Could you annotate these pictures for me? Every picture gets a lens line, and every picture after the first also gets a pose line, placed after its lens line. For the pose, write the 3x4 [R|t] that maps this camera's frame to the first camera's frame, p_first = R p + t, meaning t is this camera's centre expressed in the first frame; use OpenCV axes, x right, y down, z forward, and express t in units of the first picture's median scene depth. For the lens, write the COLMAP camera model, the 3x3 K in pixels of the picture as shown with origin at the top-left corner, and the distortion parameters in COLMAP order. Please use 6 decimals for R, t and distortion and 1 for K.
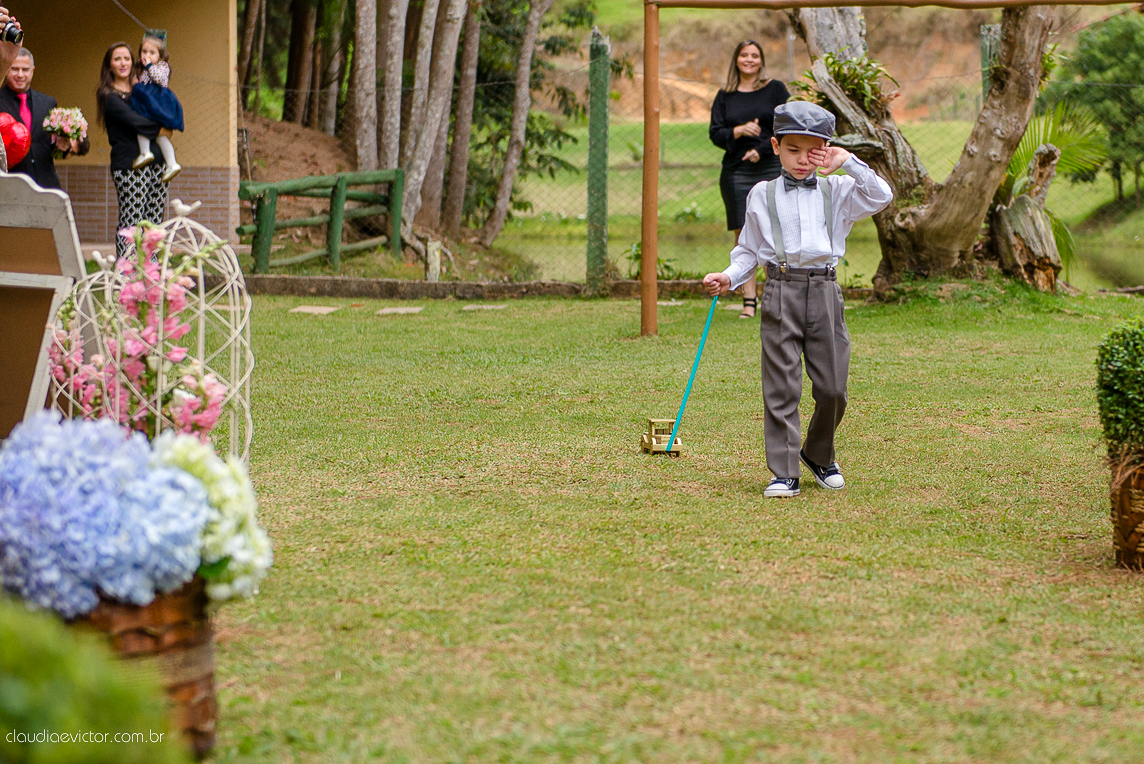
lens RADIAL K [[3124.2, 0, 676.6], [0, 3124.2, 383.8], [0, 0, 1]] dist [-0.000719, 1.202574]
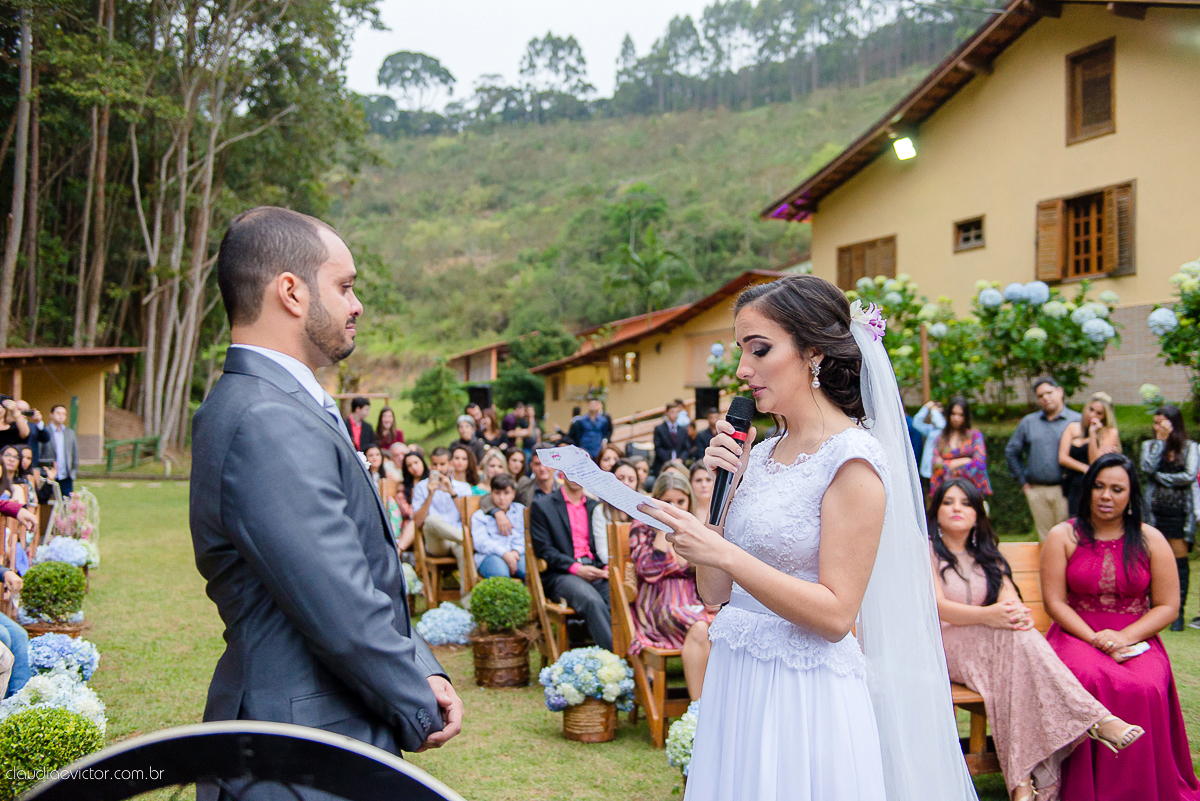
lens RADIAL K [[1189.4, 0, 600.0], [0, 1189.4, 400.5], [0, 0, 1]] dist [-0.001739, -0.002099]
pose [[0.967757, 0.010425, 0.251672, 0.133874], [0.008618, 0.997188, -0.074444, -0.043454], [-0.251740, 0.074212, 0.964945, -0.879897]]
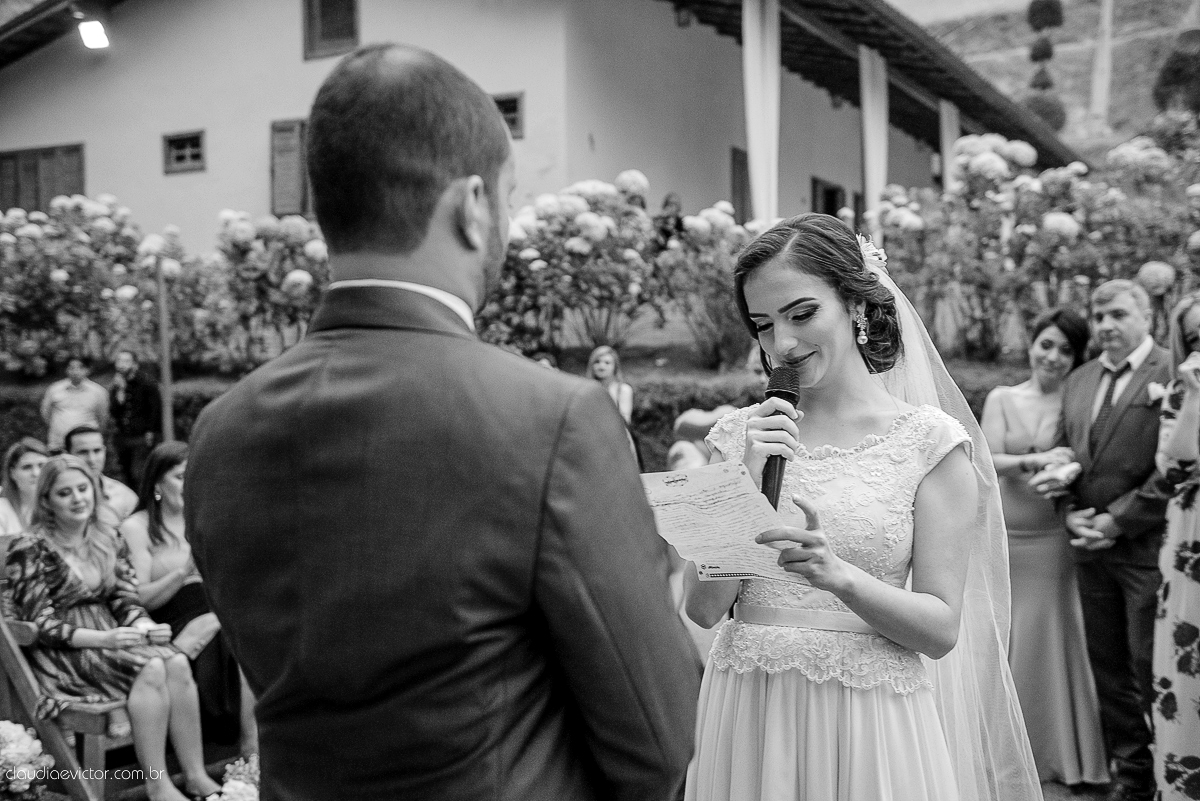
lens RADIAL K [[1408.4, 0, 600.0], [0, 1408.4, 400.5], [0, 0, 1]] dist [0.087465, 0.014828]
pose [[0.608641, -0.017904, 0.793243, -0.017811], [0.053799, 0.998376, -0.018745, -0.056758], [-0.791619, 0.054085, 0.608616, -0.735372]]
